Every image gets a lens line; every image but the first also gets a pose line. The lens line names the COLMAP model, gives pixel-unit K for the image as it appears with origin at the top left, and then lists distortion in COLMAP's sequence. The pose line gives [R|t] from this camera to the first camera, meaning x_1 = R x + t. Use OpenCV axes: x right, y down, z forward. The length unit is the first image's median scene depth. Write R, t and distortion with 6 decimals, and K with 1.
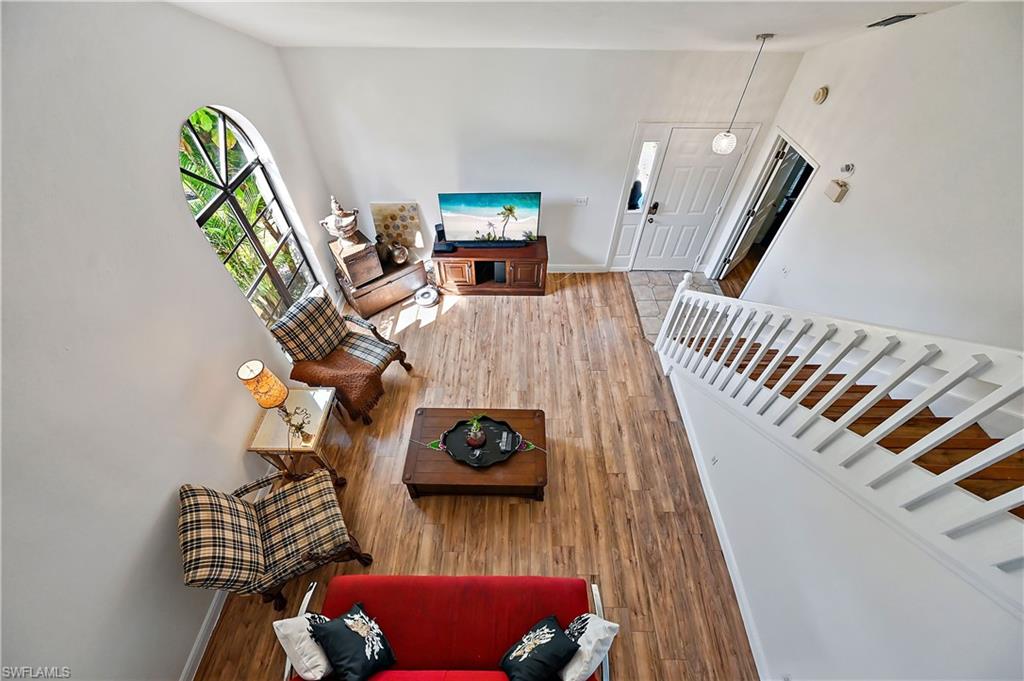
lens RADIAL K [[409.5, 0, 512.0], [0, 409.5, 340.5], [0, 0, 1]] dist [0.002175, 0.000299]
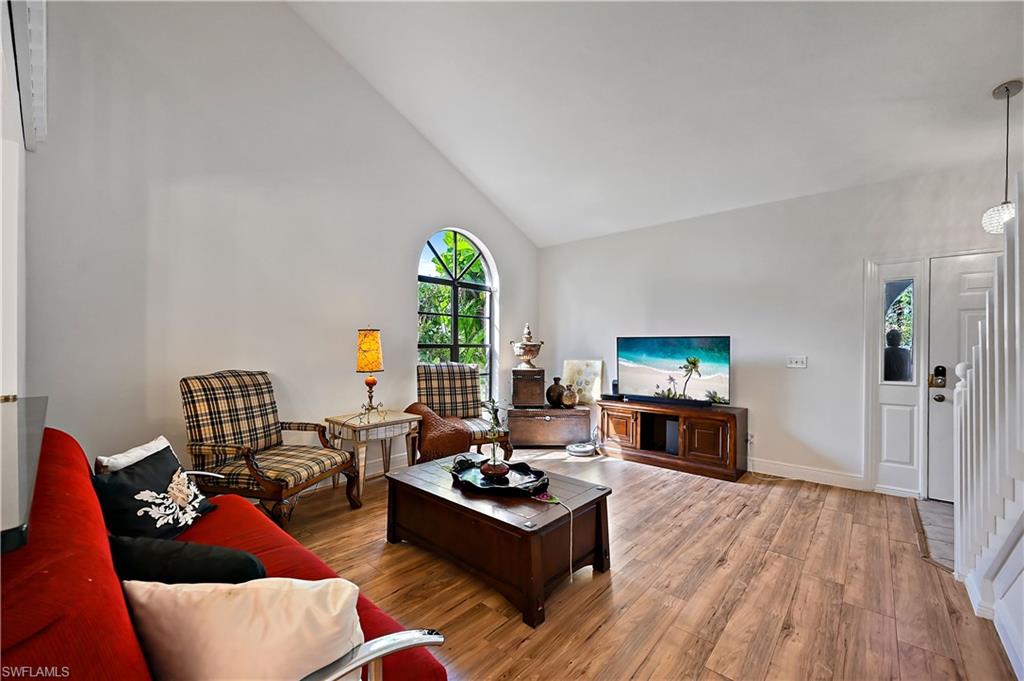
lens RADIAL K [[409.5, 0, 512.0], [0, 409.5, 340.5], [0, 0, 1]] dist [0.002175, 0.000299]
pose [[0.751485, -0.012264, -0.659636, 0.296439], [-0.494384, 0.651591, -0.575337, 0.363036], [0.436869, 0.758471, 0.483598, 0.393735]]
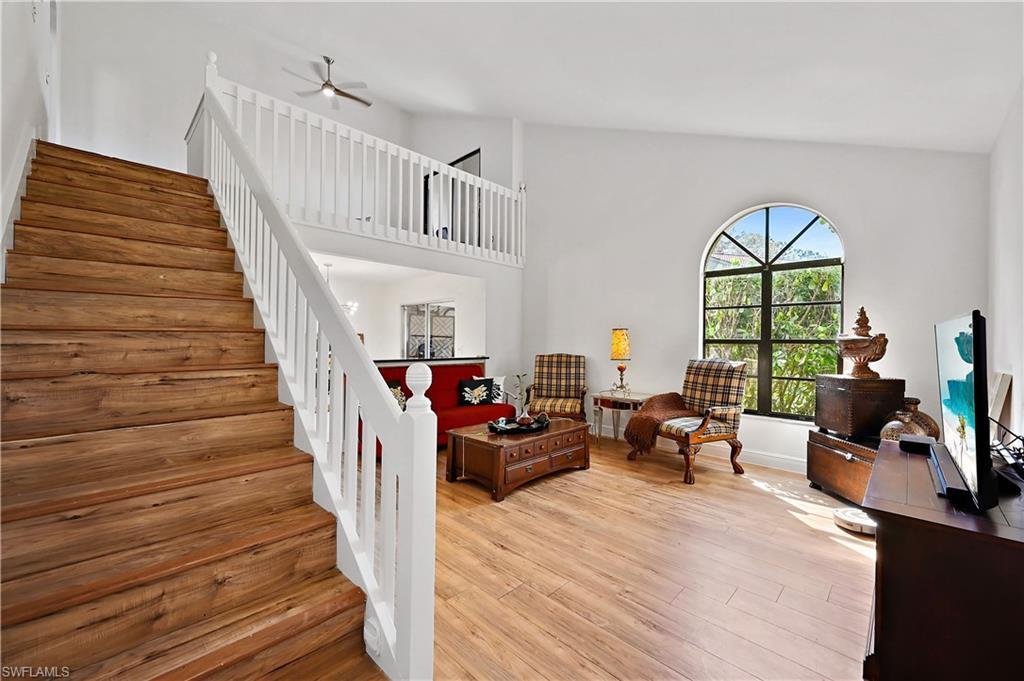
lens RADIAL K [[409.5, 0, 512.0], [0, 409.5, 340.5], [0, 0, 1]] dist [0.002175, 0.000299]
pose [[-0.696513, -0.010540, -0.717466, 0.518491], [-0.545360, 0.657584, 0.519774, -0.319244], [0.466317, 0.753307, -0.463764, 0.998696]]
